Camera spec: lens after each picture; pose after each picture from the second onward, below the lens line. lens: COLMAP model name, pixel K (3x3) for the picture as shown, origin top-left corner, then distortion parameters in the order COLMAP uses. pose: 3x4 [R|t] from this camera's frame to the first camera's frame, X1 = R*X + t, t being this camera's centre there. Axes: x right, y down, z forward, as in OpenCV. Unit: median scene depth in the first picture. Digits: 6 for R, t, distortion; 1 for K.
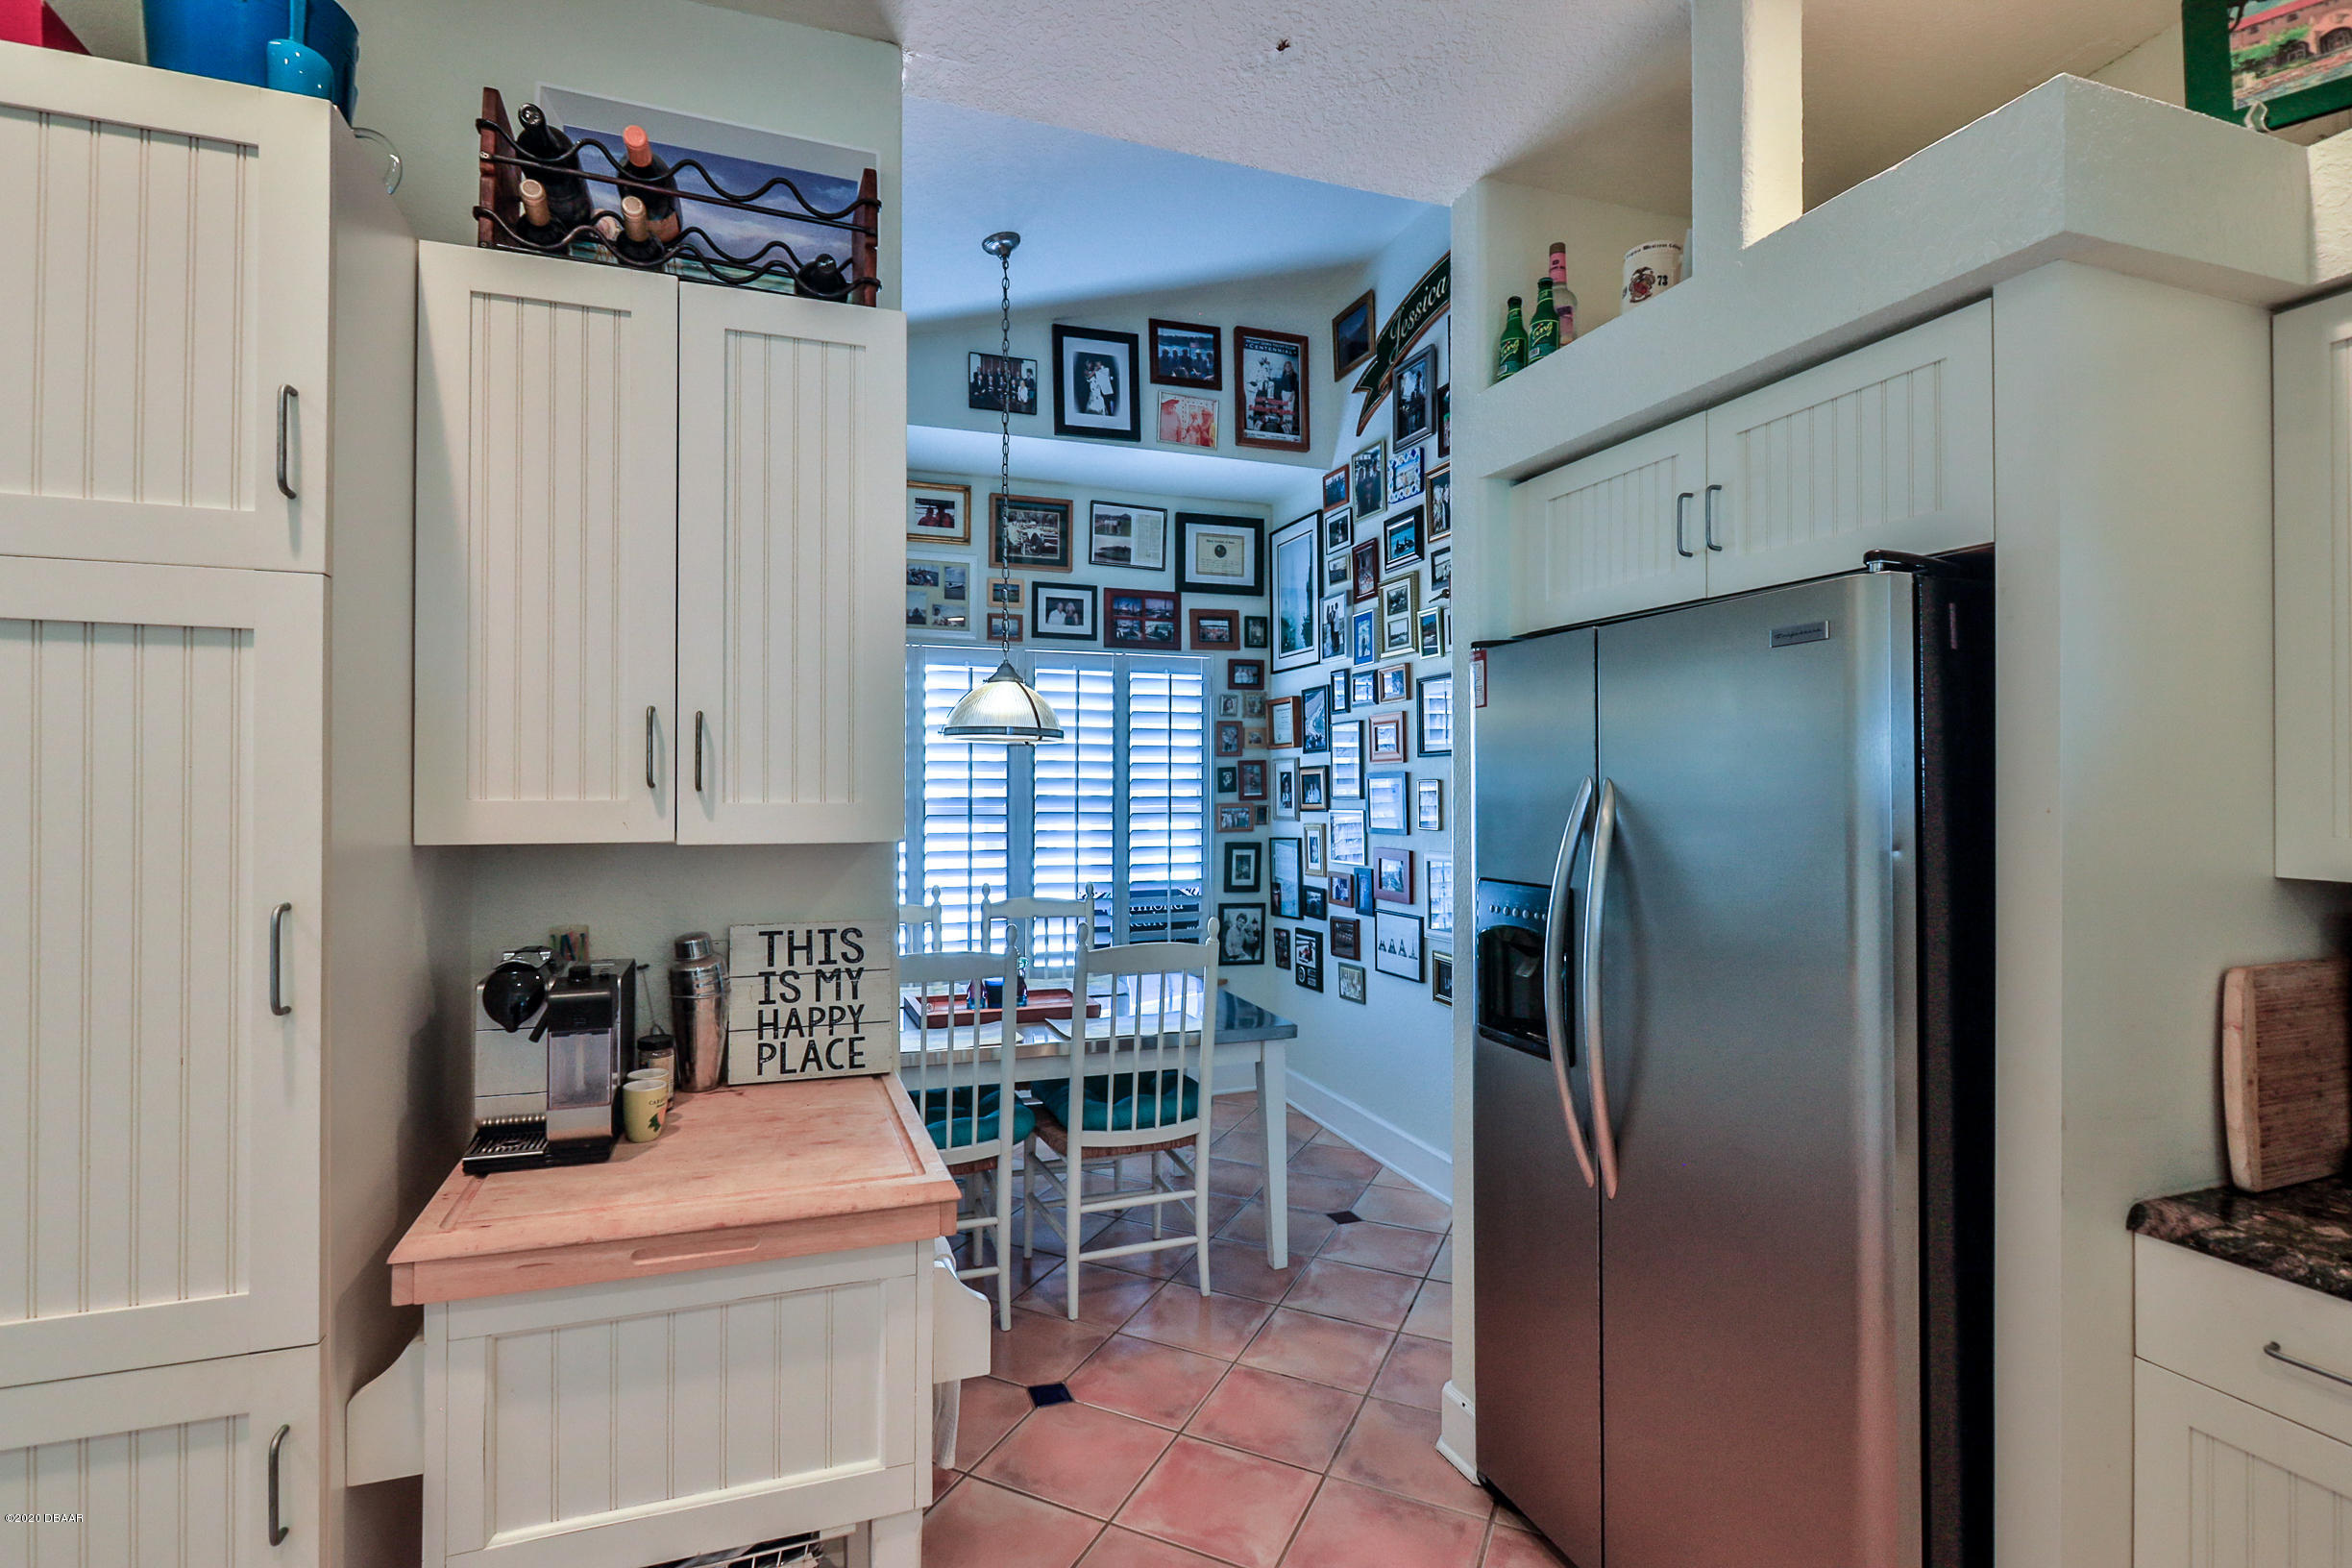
lens RADIAL K [[1089.6, 0, 1176.0], [0, 1089.6, 784.0], [0, 0, 1]] dist [-0.009414, 0.004991]
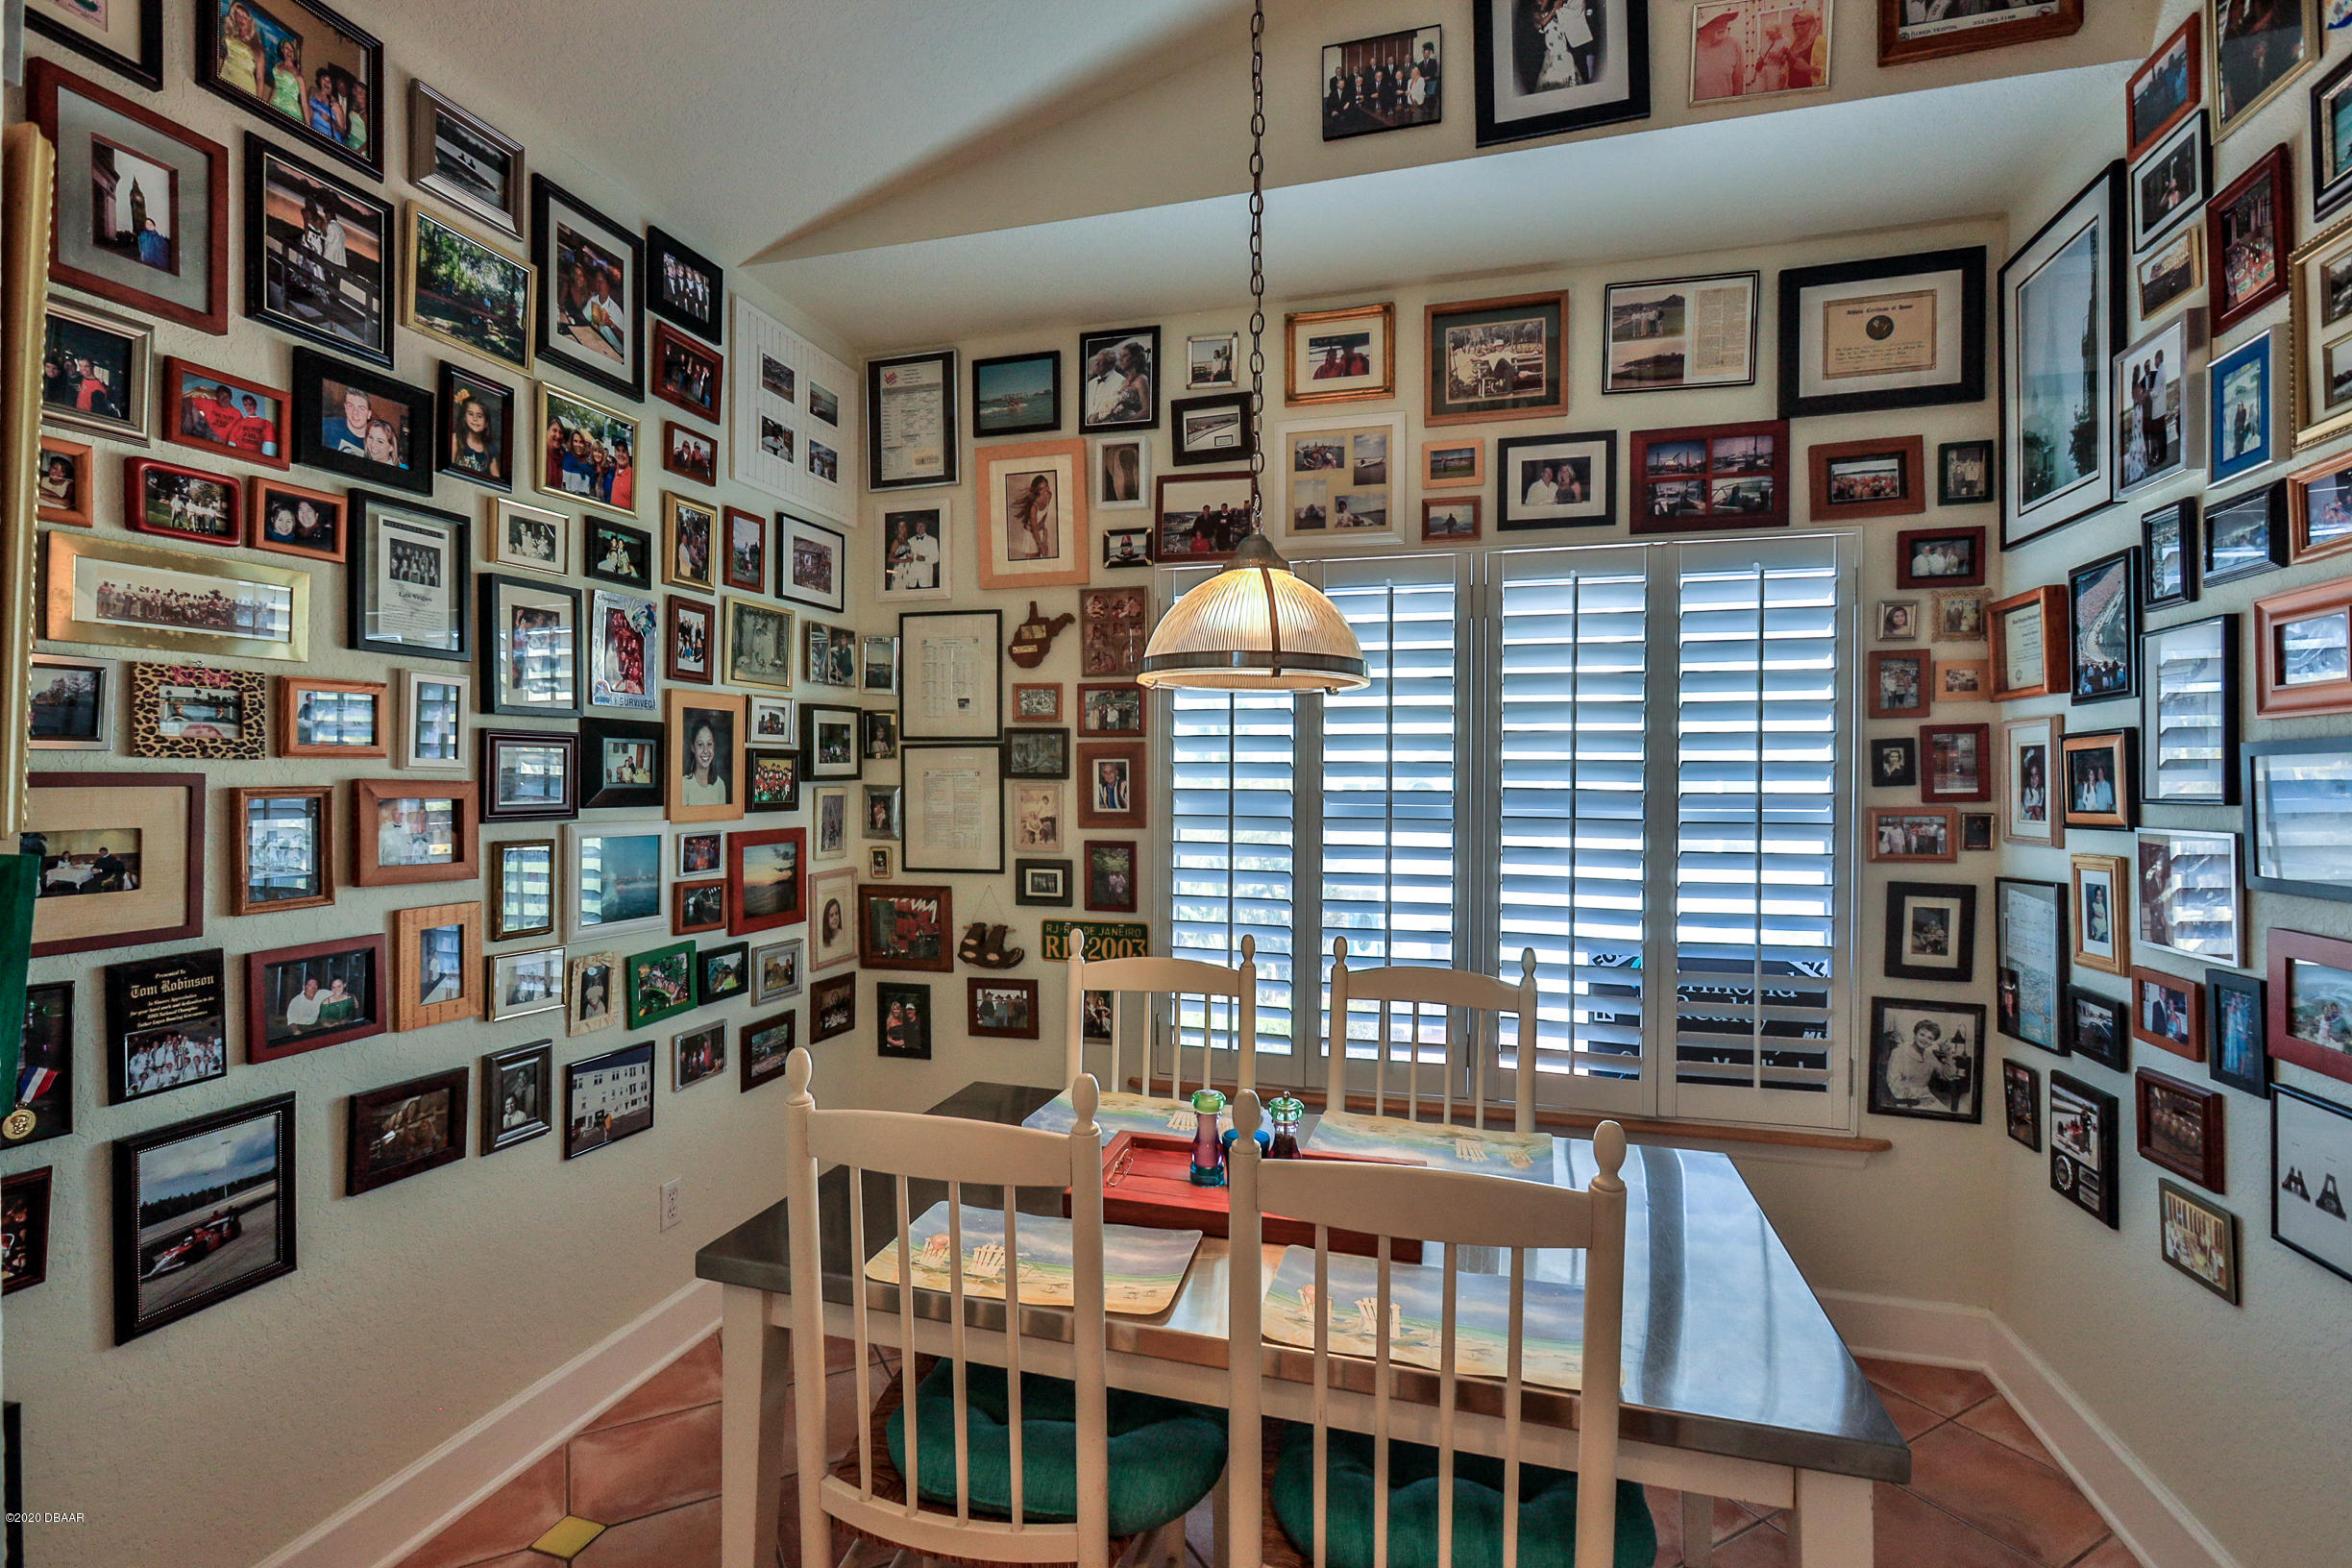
lens RADIAL K [[1089.6, 0, 1176.0], [0, 1089.6, 784.0], [0, 0, 1]] dist [-0.009414, 0.004991]
pose [[0.800674, 0.005489, -0.599075, 0.088698], [-0.001040, 0.999969, 0.007771, 0.002851], [0.599099, -0.005599, 0.800656, 0.397244]]
